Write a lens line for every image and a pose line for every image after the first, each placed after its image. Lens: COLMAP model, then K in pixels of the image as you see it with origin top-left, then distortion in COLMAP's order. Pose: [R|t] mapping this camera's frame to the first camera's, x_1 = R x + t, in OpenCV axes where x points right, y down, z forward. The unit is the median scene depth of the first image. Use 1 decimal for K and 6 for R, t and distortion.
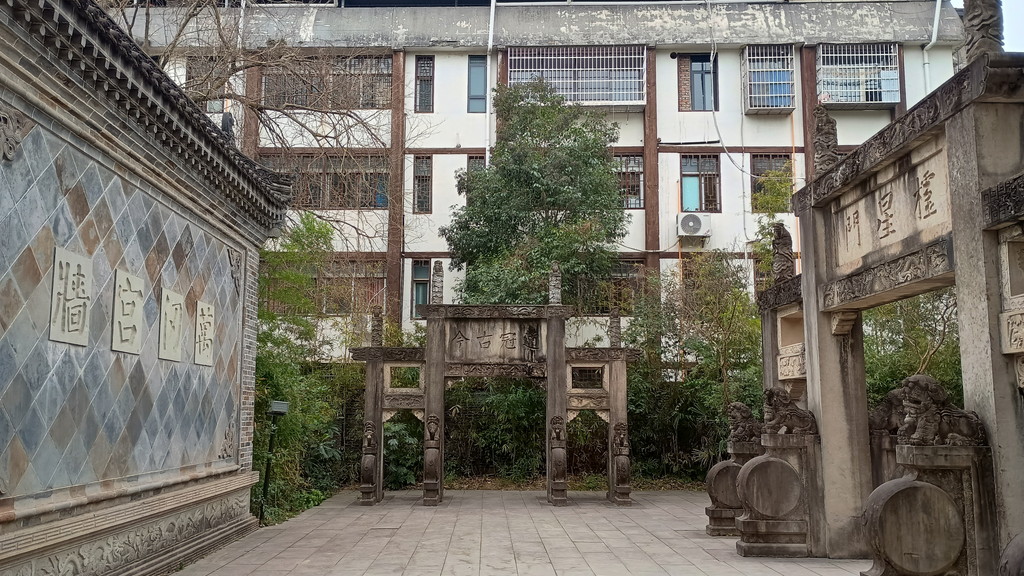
lens RADIAL K [[839.2, 0, 510.8], [0, 839.2, 291.2], [0, 0, 1]] dist [0.015059, -0.001385]
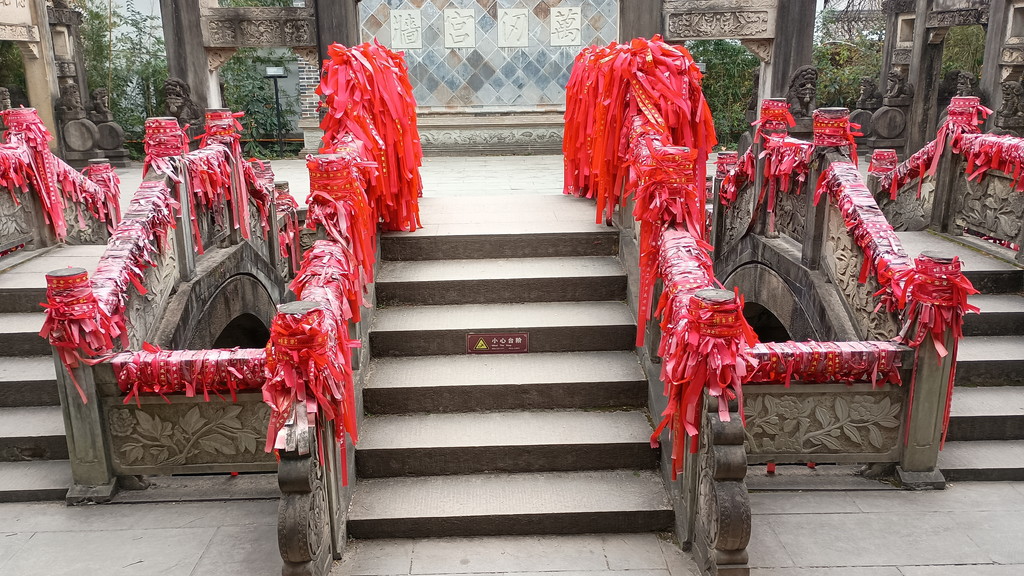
lens RADIAL K [[839.2, 0, 511.0], [0, 839.2, 289.6], [0, 0, 1]] dist [0.015059, -0.001385]
pose [[0.007568, 0.260974, -0.965316, 1.765496], [0.160249, 0.952551, 0.258779, 0.125635], [0.987048, -0.156650, -0.034612, 1.085239]]
